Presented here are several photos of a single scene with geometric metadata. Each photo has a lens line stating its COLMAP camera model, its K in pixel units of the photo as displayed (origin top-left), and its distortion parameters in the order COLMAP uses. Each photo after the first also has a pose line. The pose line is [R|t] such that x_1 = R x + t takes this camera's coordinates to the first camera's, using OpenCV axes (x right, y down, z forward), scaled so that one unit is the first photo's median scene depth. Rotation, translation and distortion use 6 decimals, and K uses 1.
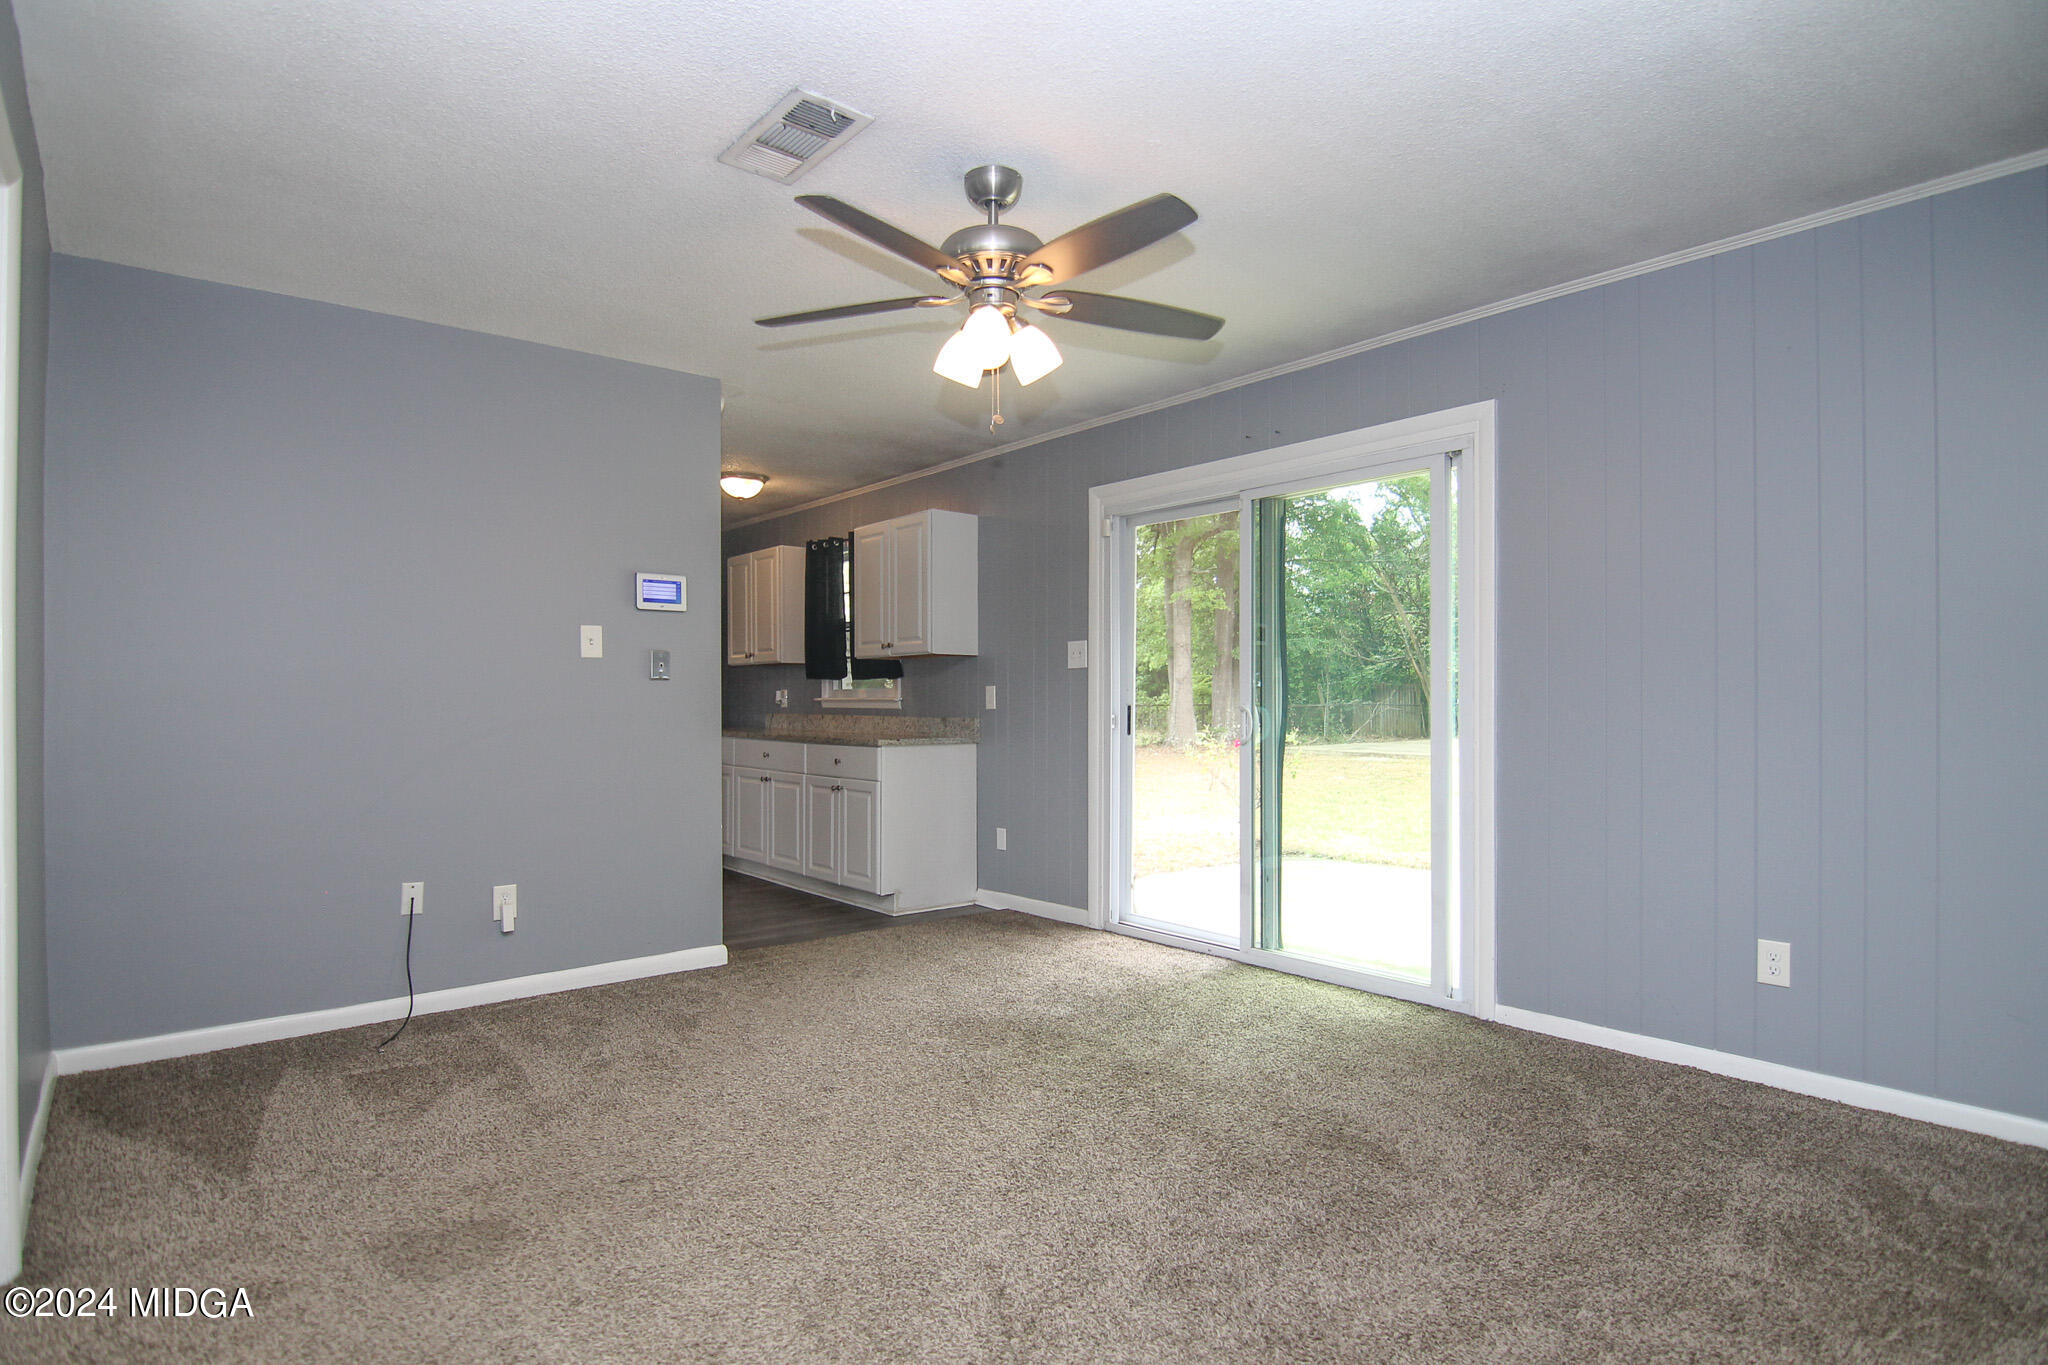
lens RADIAL K [[1058.1, 0, 1024.8], [0, 1058.1, 705.8], [0, 0, 1]] dist [-0.001976, -0.017278]
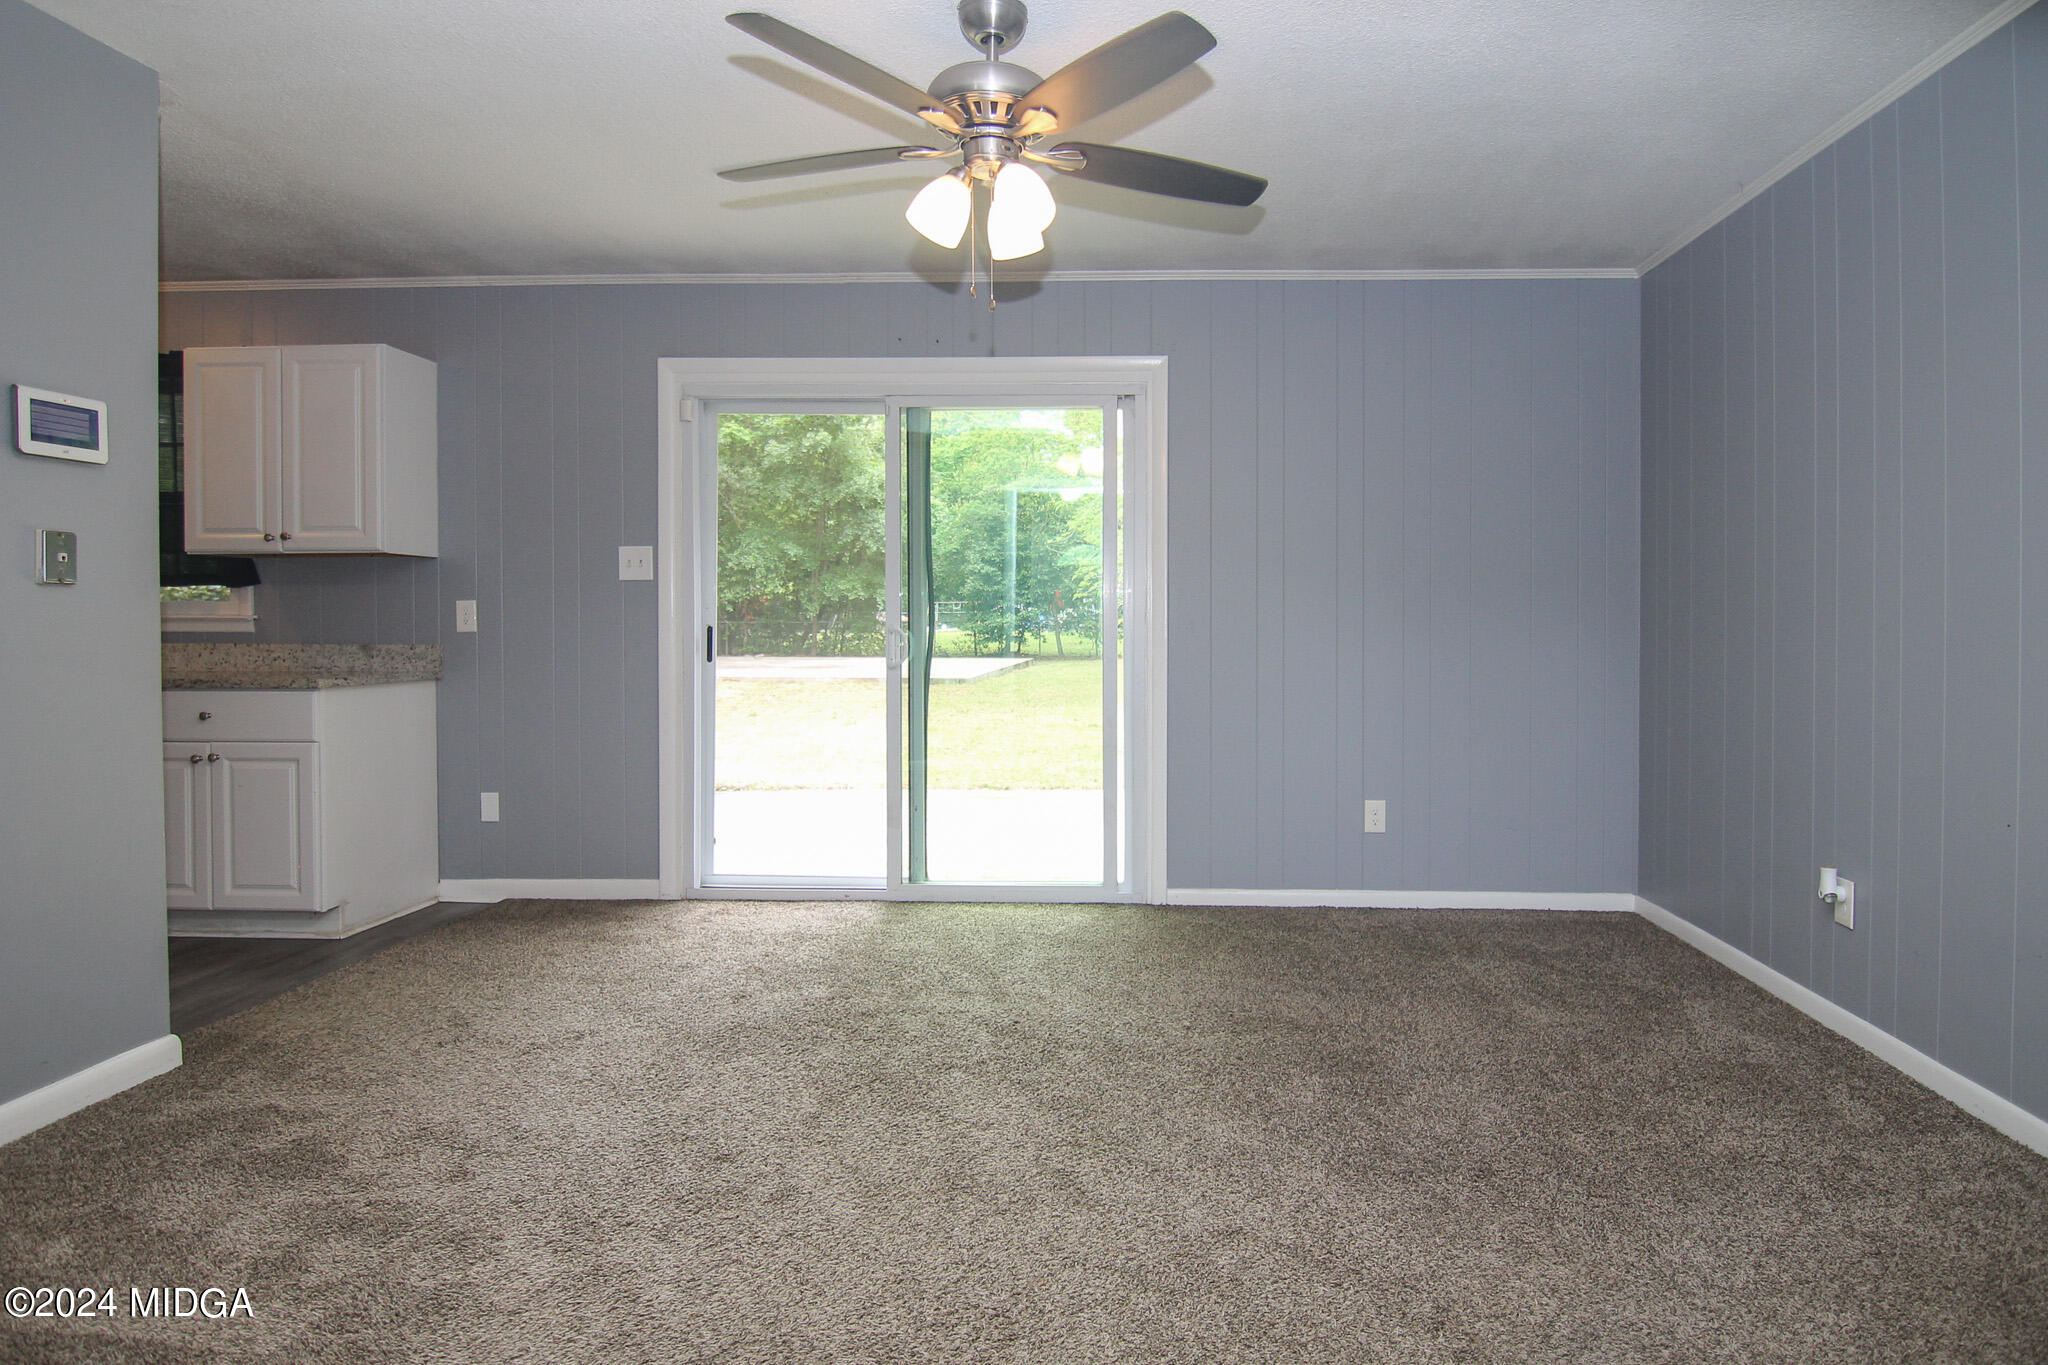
lens RADIAL K [[1103.7, 0, 1118.9], [0, 1103.7, 636.9], [0, 0, 1]] dist [-0.012210, -0.001119]
pose [[0.672041, -0.010164, 0.740444, -0.362871], [0.001597, 0.999923, 0.012277, -0.002629], [-0.740512, -0.007068, 0.672005, 0.190858]]
